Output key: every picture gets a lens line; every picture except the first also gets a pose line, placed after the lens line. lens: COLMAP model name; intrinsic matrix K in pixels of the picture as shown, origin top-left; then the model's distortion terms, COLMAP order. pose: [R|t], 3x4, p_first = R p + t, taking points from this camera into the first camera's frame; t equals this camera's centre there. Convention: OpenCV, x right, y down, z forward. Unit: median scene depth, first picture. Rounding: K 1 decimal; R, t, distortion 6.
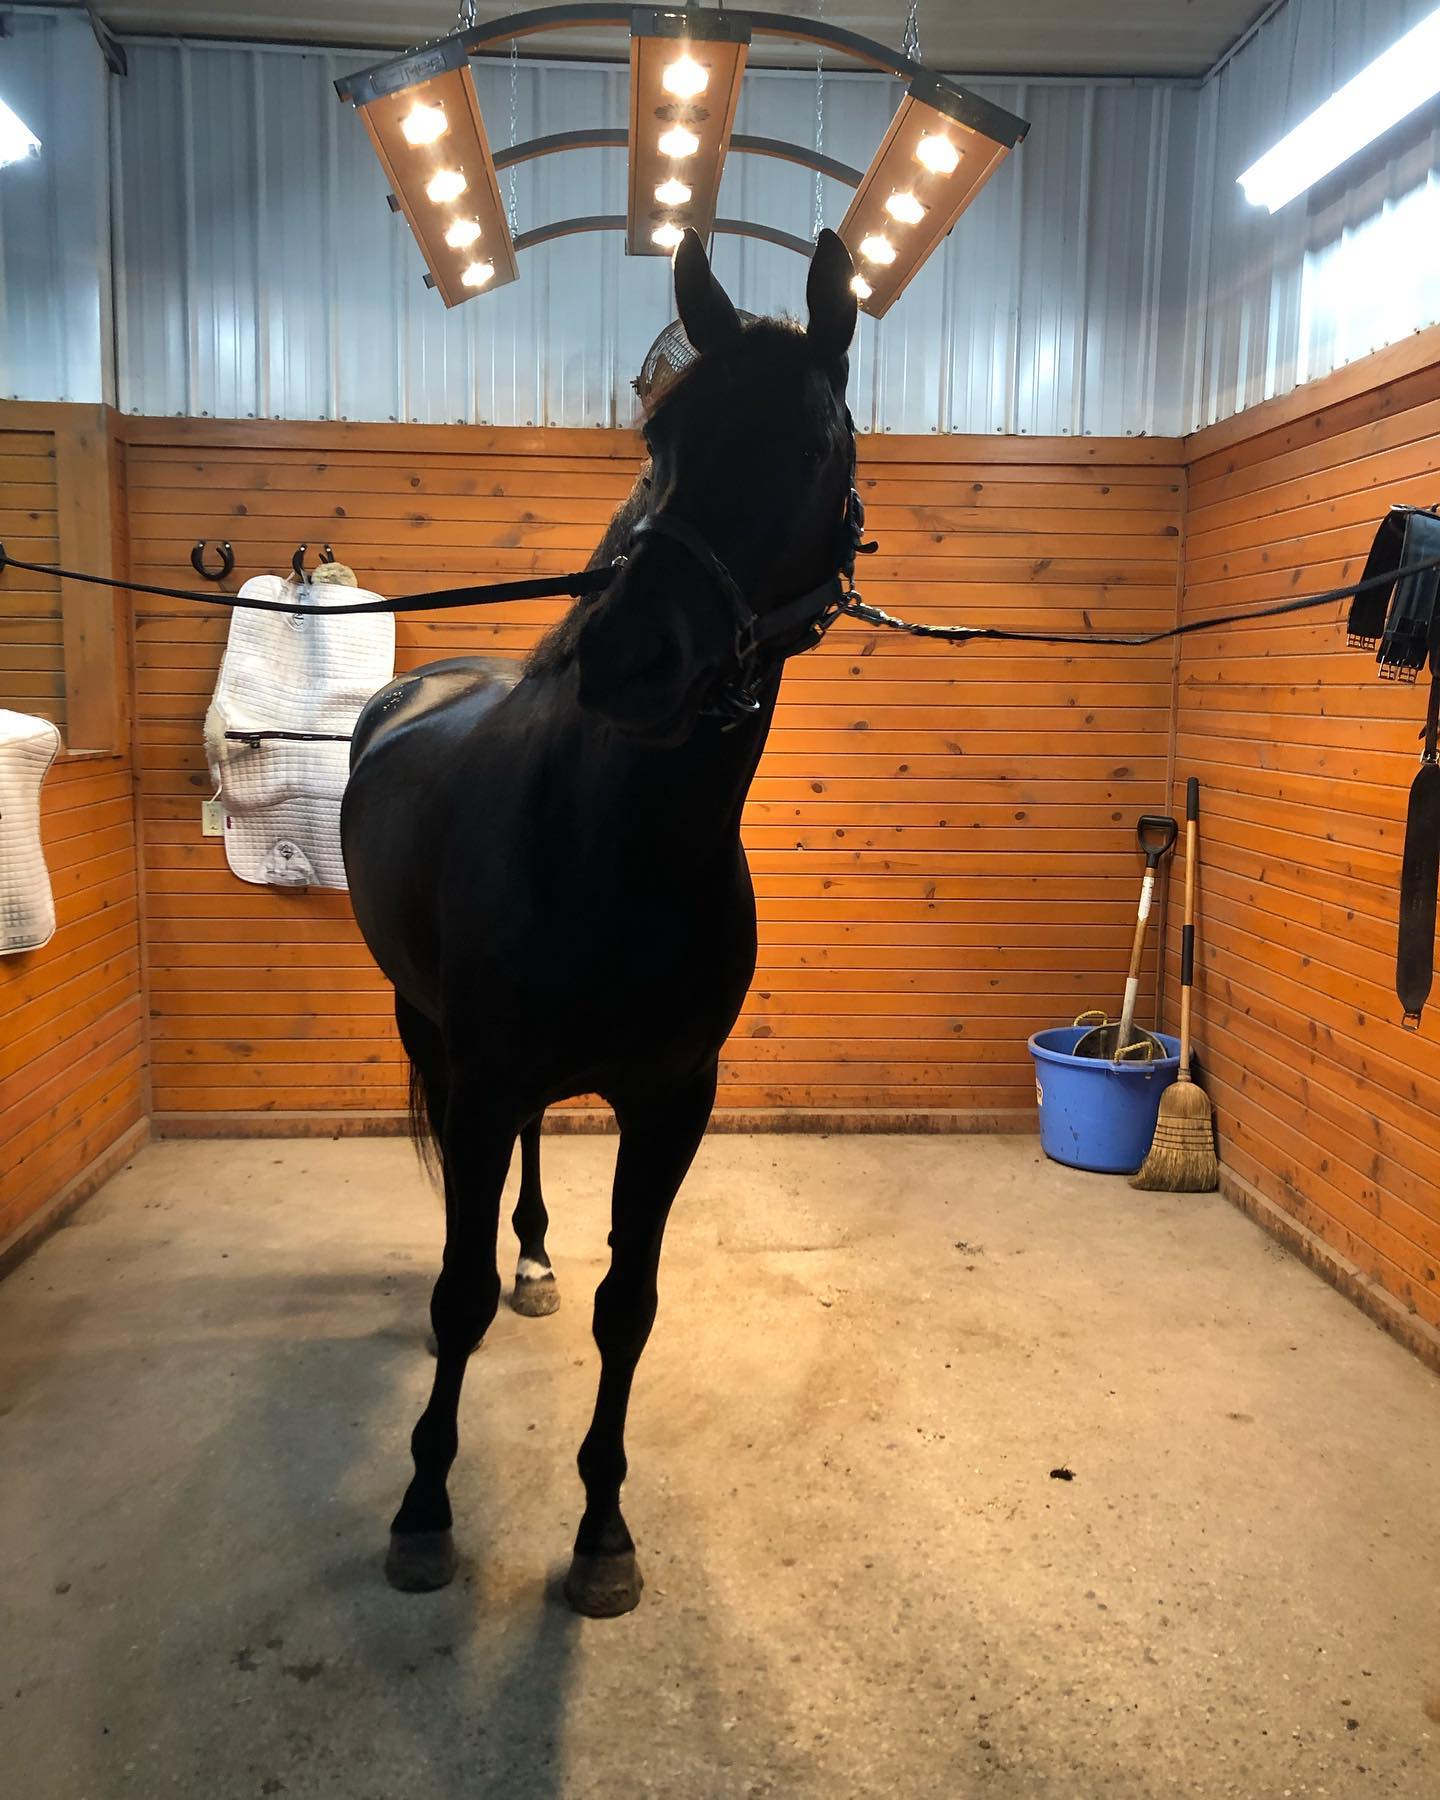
lens RADIAL K [[1617.6, 0, 718.4], [0, 1617.6, 895.4], [0, 0, 1]] dist [0.021370, -0.000024]
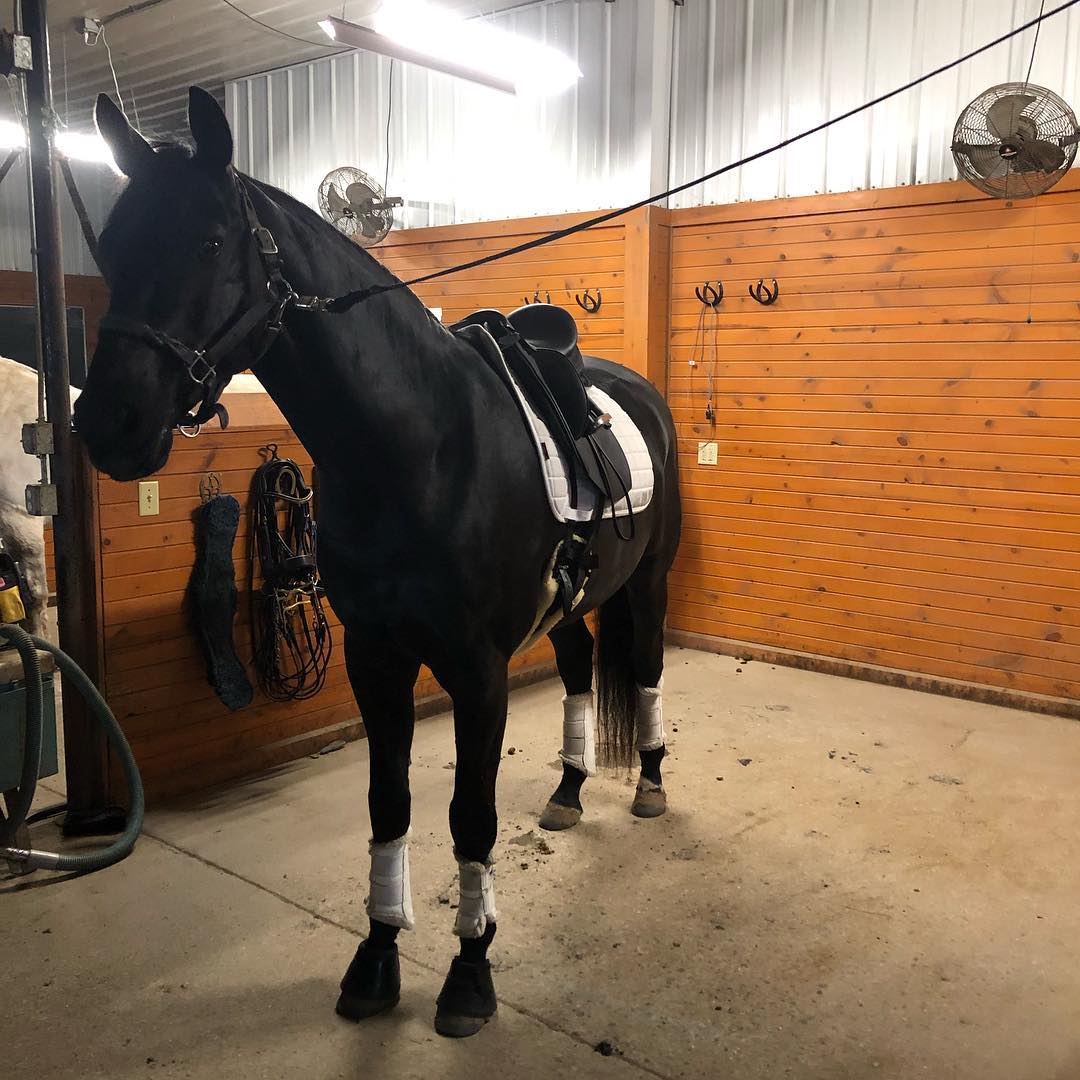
lens RADIAL K [[1156.1, 0, 539.8], [0, 1156.1, 541.1], [0, 0, 1]] dist [0.093470, 0.000000]
pose [[0.725567, 0.093244, -0.681805, 0.380334], [-0.086470, 0.995278, 0.044095, 0.003320], [0.682697, 0.026962, 0.730204, 0.038725]]
